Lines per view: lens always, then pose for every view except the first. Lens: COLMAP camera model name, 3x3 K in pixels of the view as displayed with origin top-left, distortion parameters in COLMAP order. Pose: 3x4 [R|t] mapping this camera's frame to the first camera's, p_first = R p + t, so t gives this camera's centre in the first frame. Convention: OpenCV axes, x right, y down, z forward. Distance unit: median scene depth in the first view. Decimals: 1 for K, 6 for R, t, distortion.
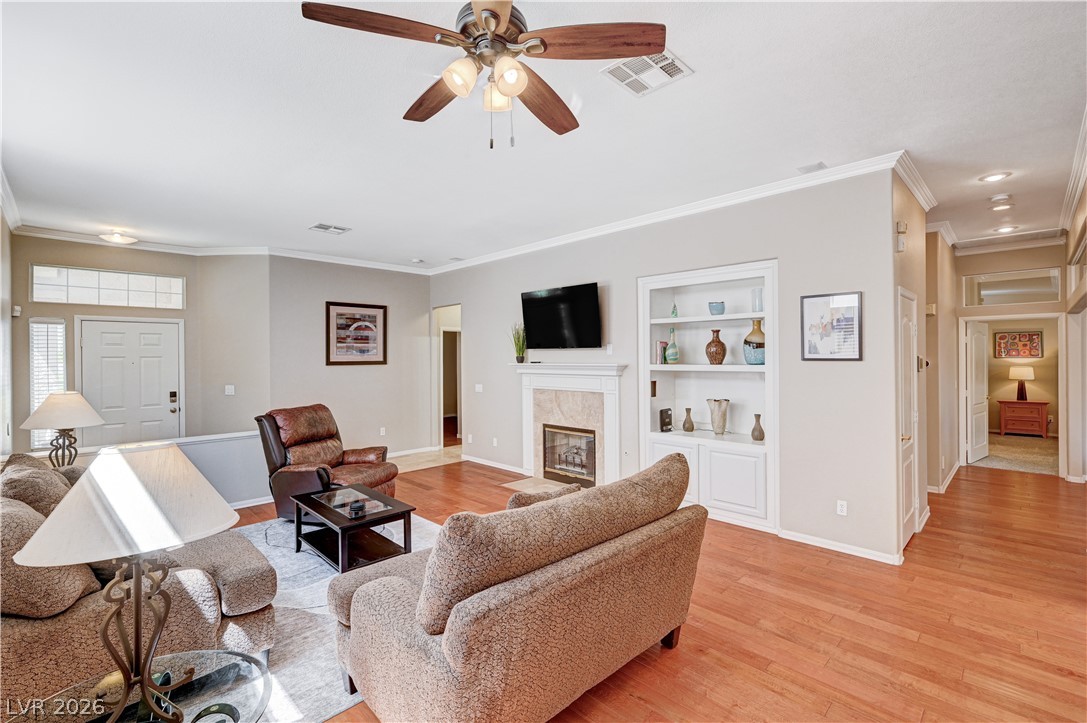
lens RADIAL K [[490.1, 0, 539.9], [0, 490.1, 357.9], [0, 0, 1]] dist [-0.000202, -0.000075]
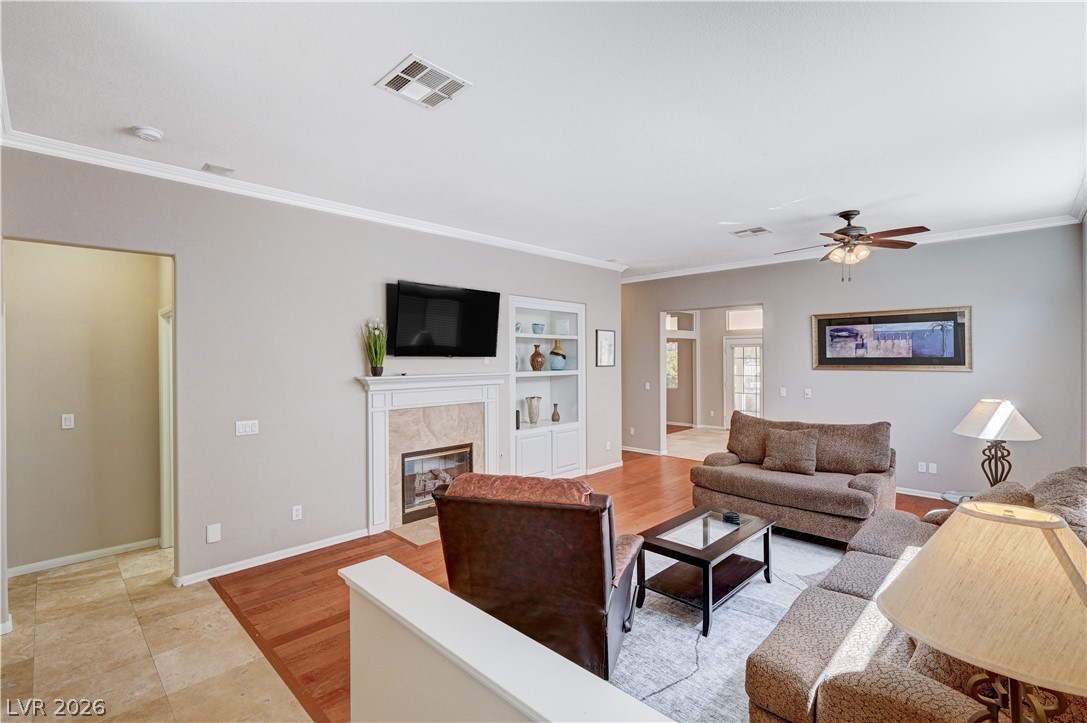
lens RADIAL K [[490.1, 0, 539.9], [0, 490.1, 357.9], [0, 0, 1]] dist [-0.000202, -0.000075]
pose [[-0.005171, 0.014863, 0.999876, -0.836319], [0.016970, 0.999747, -0.014773, -0.001978], [-0.999843, 0.016891, -0.005422, 0.854243]]
